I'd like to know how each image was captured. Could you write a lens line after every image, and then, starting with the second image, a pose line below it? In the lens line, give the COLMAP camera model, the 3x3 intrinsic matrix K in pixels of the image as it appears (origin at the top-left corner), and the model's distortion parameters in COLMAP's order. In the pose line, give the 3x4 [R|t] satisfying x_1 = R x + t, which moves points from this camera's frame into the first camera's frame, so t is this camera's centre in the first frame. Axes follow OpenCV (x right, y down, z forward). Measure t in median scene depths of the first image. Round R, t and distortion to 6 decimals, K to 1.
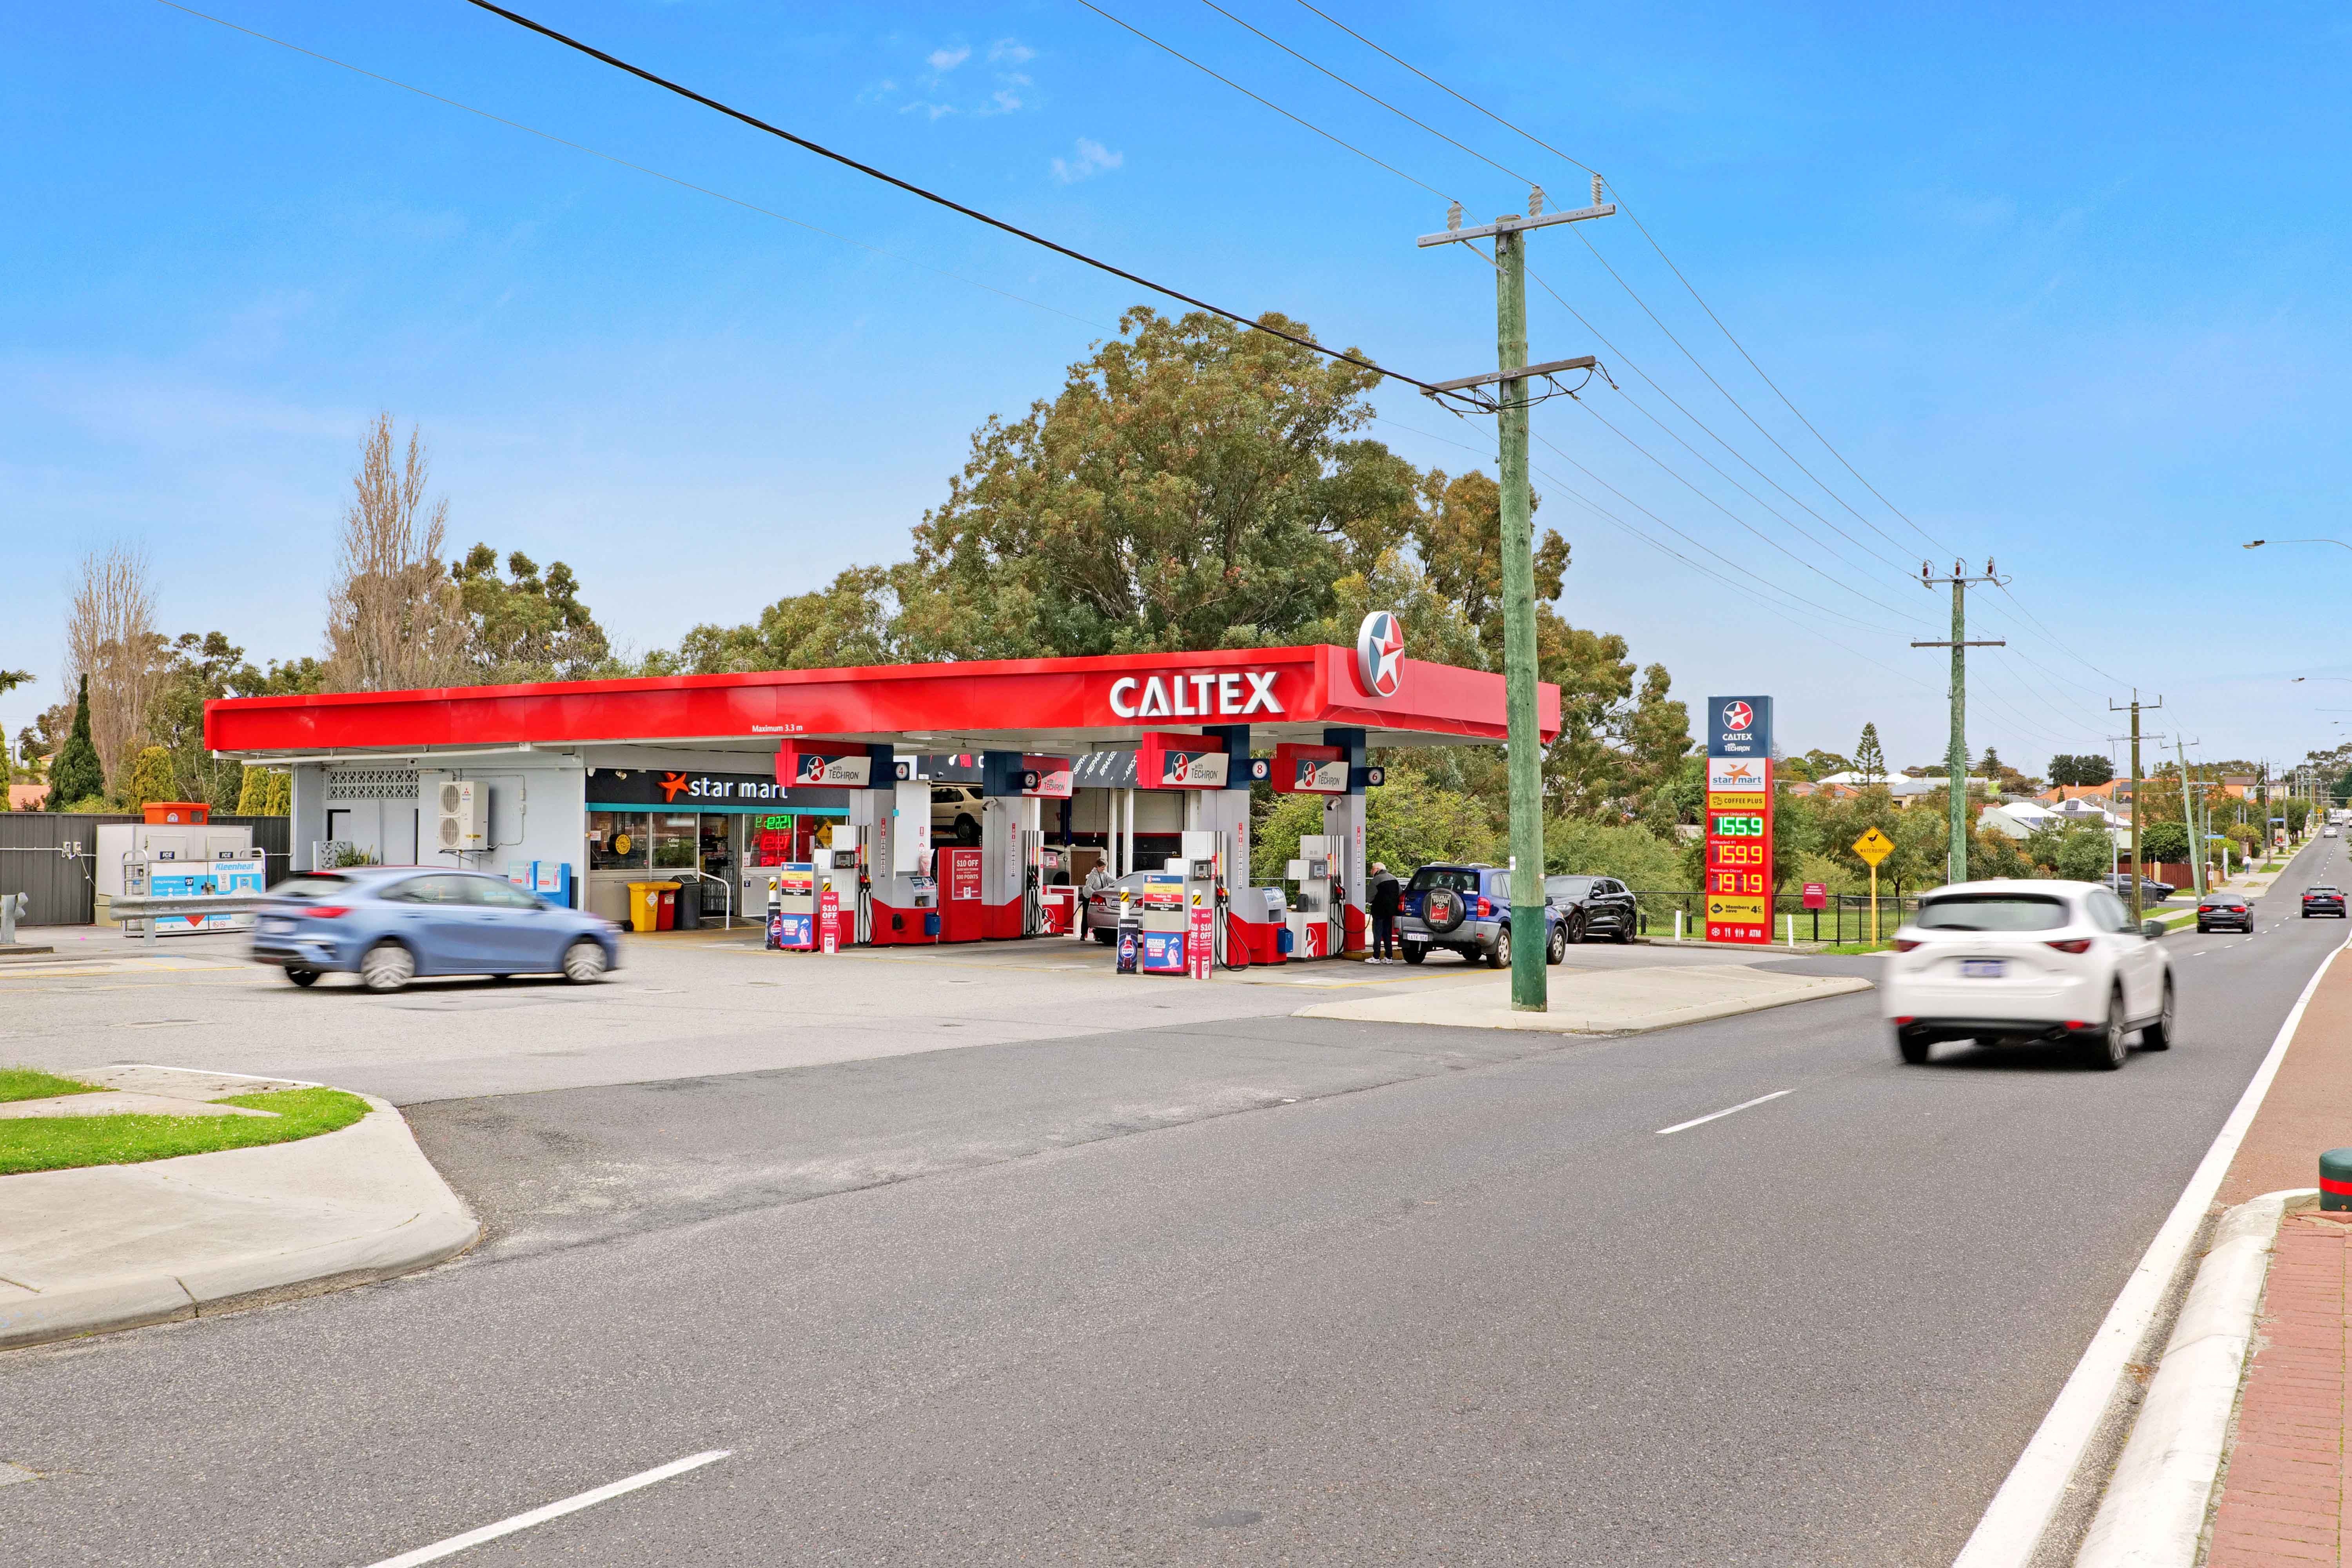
lens RADIAL K [[1967.0, 0, 1176.0], [0, 1967.0, 784.0], [0, 0, 1]] dist [-0.000962, -0.003694]
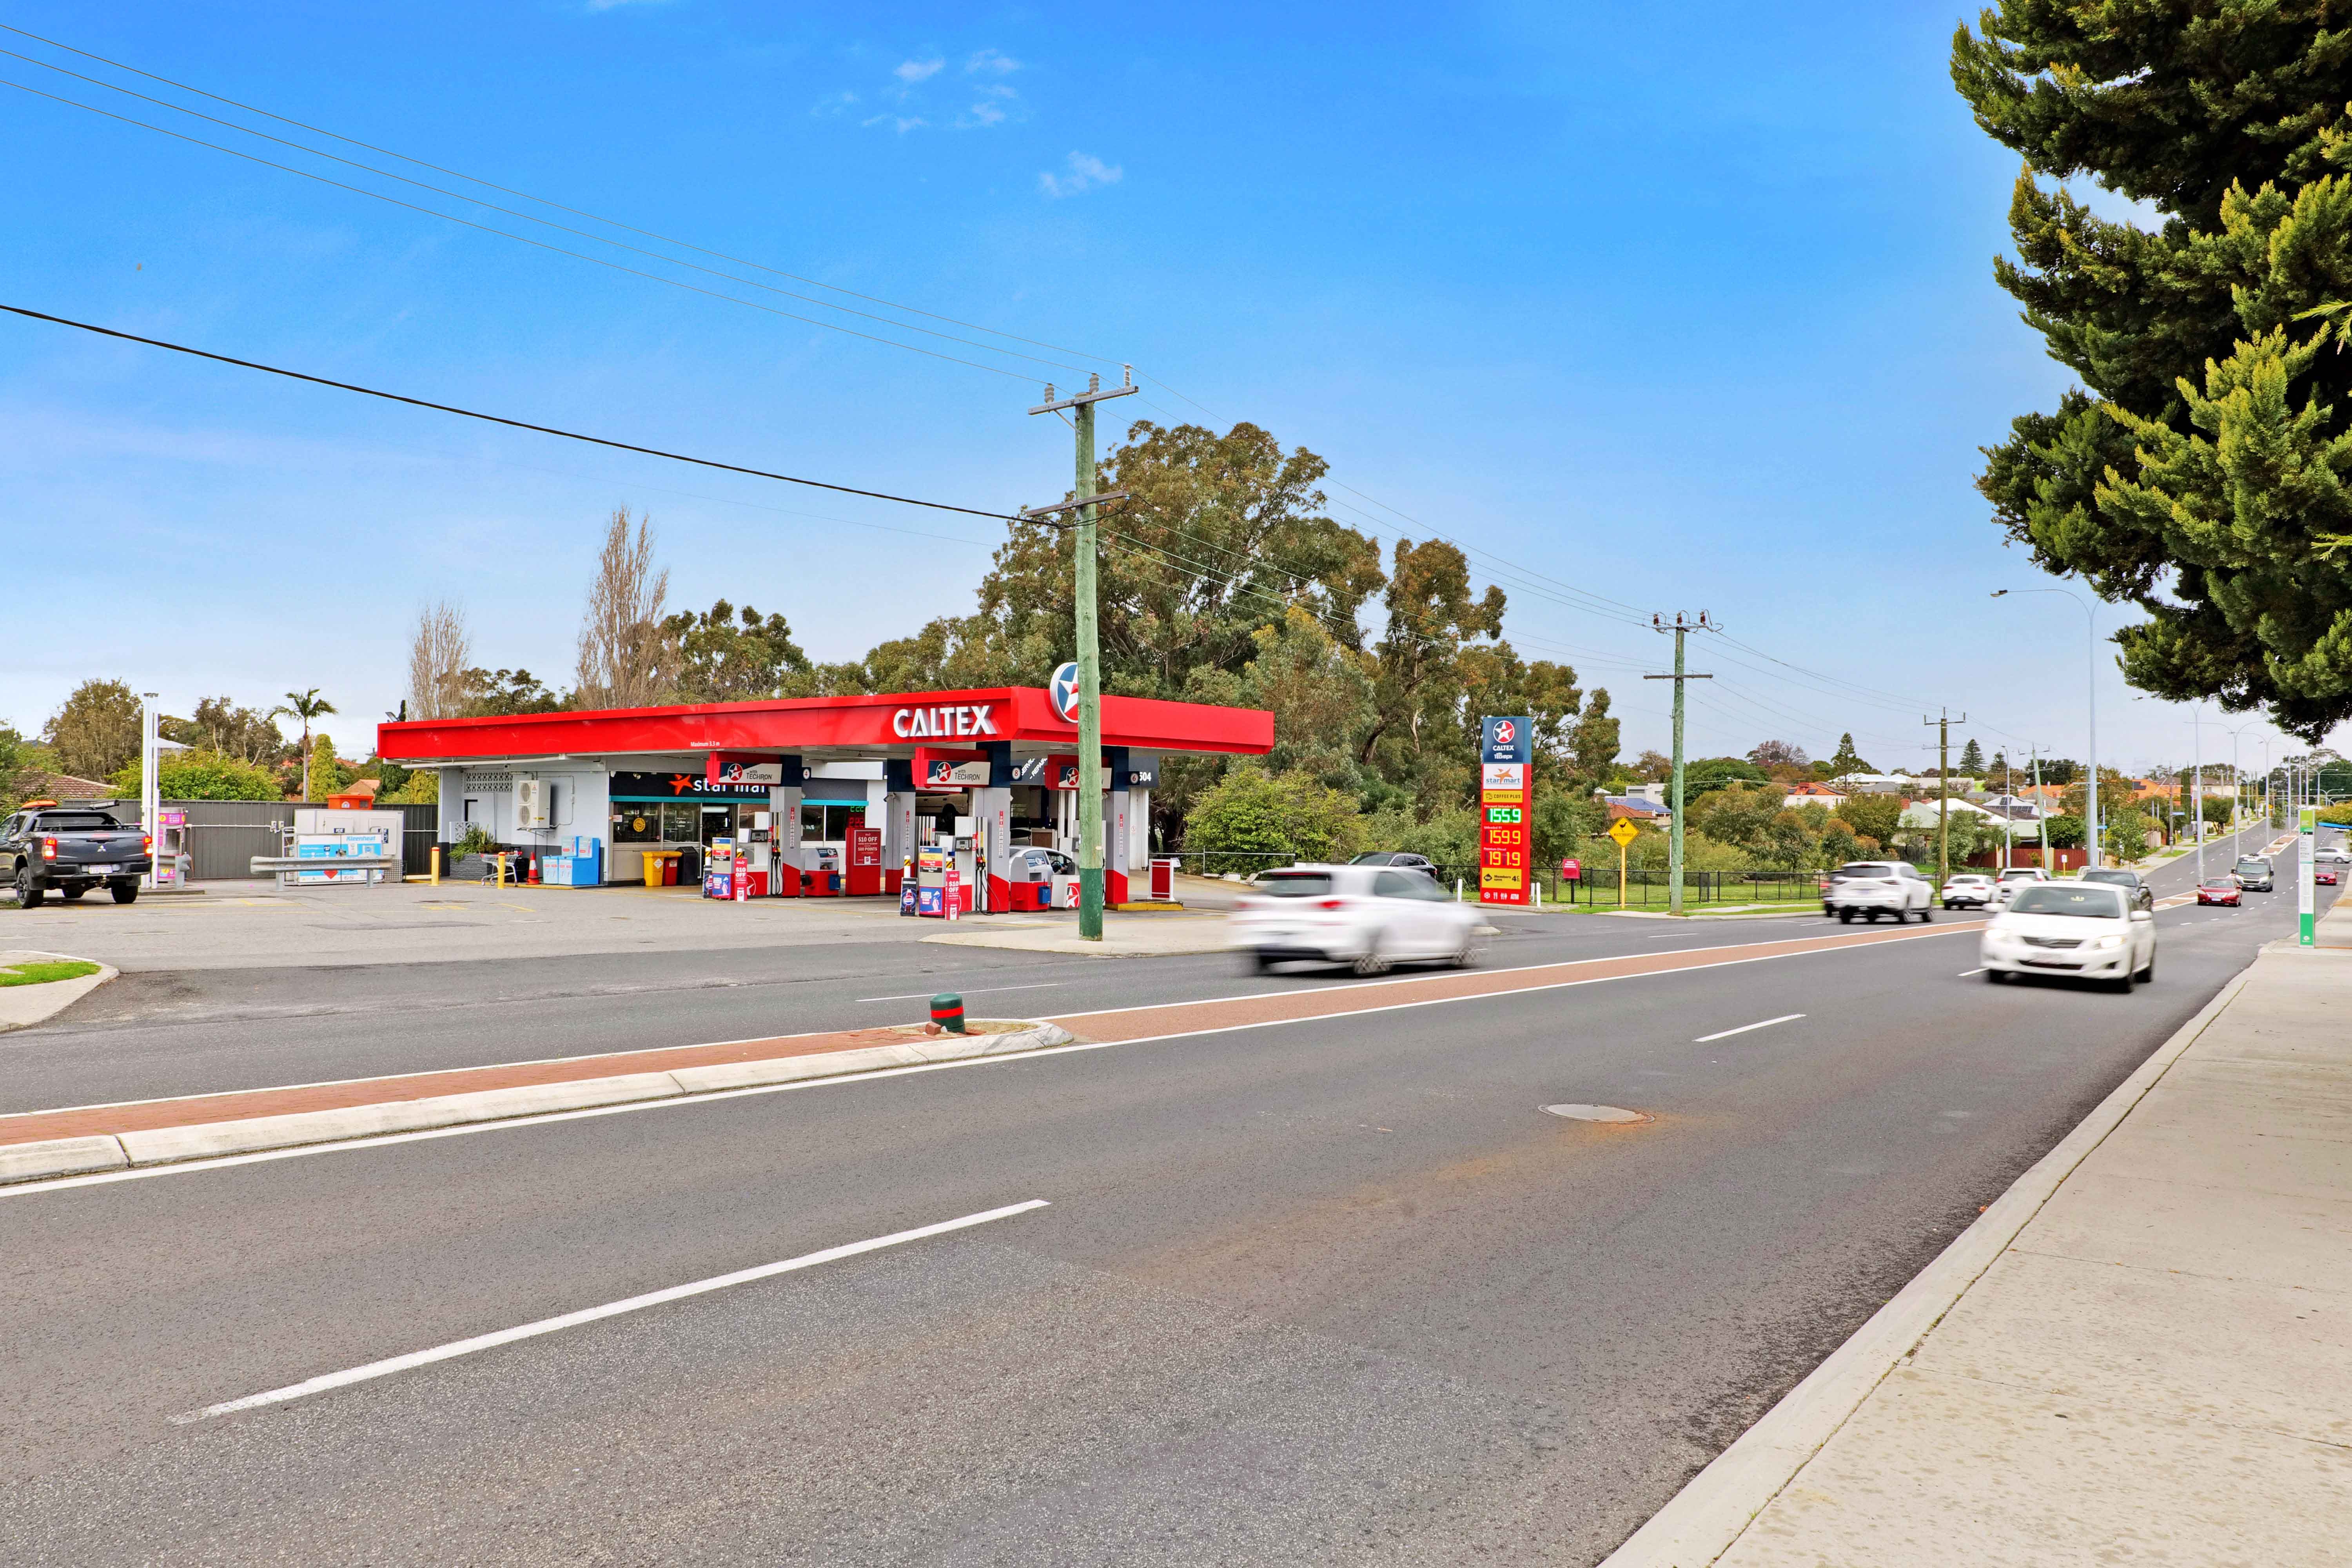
lens RADIAL K [[1570.2, 0, 1176.0], [0, 1570.2, 784.0], [0, 0, 1]] dist [0.003010, -0.000011]
pose [[0.994762, 0.002078, -0.102193, 0.221388], [-0.001883, 0.999996, 0.002007, -0.001828], [0.102196, -0.001804, 0.994763, -0.090417]]
